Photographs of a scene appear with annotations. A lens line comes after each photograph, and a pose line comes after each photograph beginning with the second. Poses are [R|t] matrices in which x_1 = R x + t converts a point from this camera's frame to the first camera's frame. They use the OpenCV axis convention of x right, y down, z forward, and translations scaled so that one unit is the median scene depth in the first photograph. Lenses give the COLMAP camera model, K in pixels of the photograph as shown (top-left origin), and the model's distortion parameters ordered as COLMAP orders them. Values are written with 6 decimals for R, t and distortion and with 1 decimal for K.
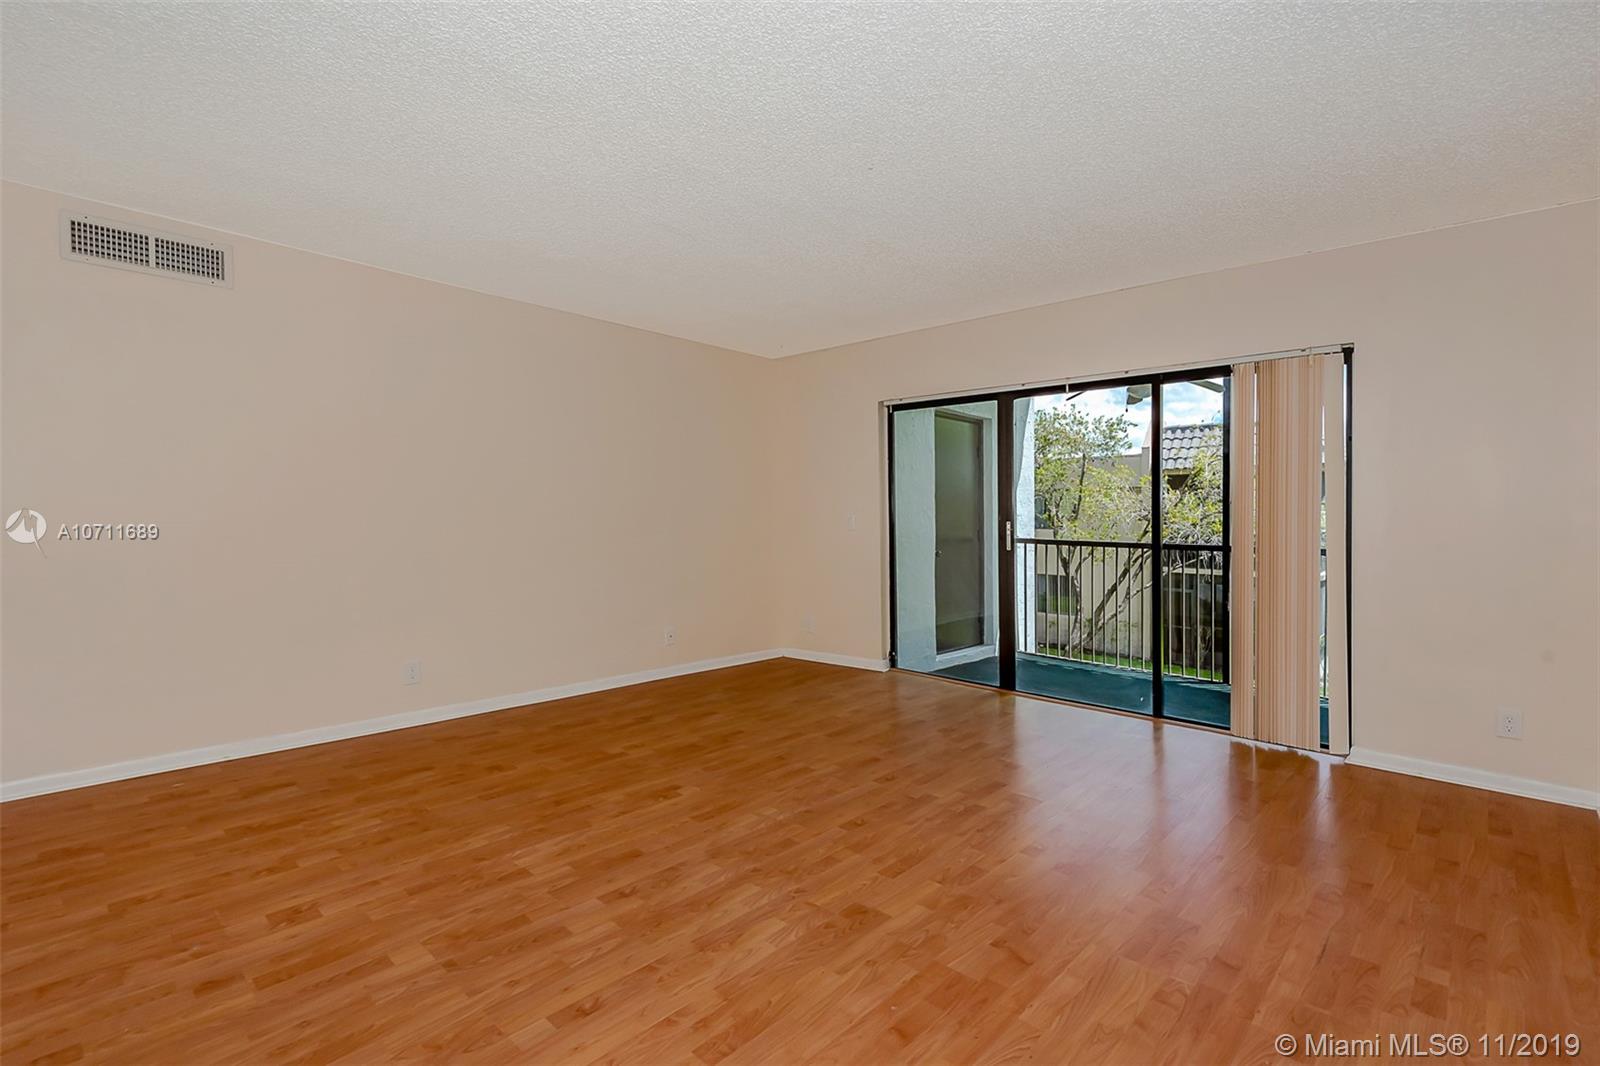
lens RADIAL K [[739.6, 0, 822.8], [0, 739.6, 524.7], [0, 0, 1]] dist [0.047355, -0.026399]
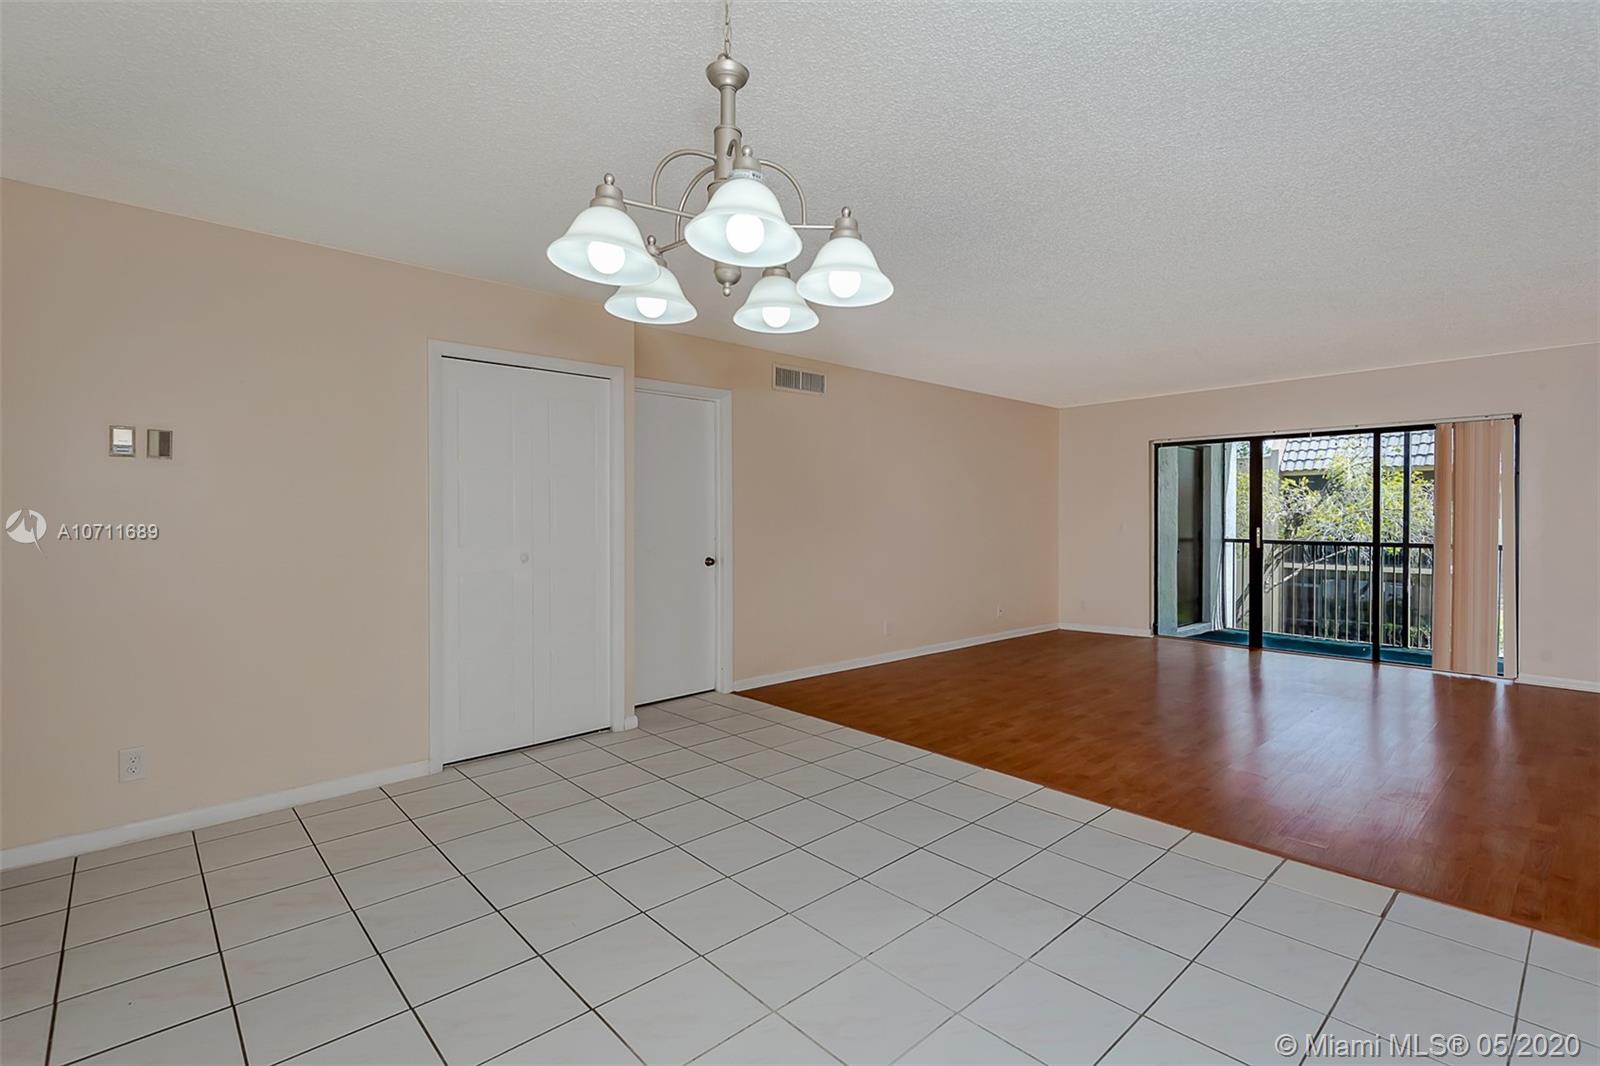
lens RADIAL K [[730.4, 0, 844.9], [0, 730.4, 532.0], [0, 0, 1]] dist [-0.000331, -0.012868]
pose [[0.995712, -0.014774, -0.091315, -0.641482], [0.015311, 0.999869, 0.005184, -0.023419], [0.091226, -0.006560, 0.995809, -0.716500]]
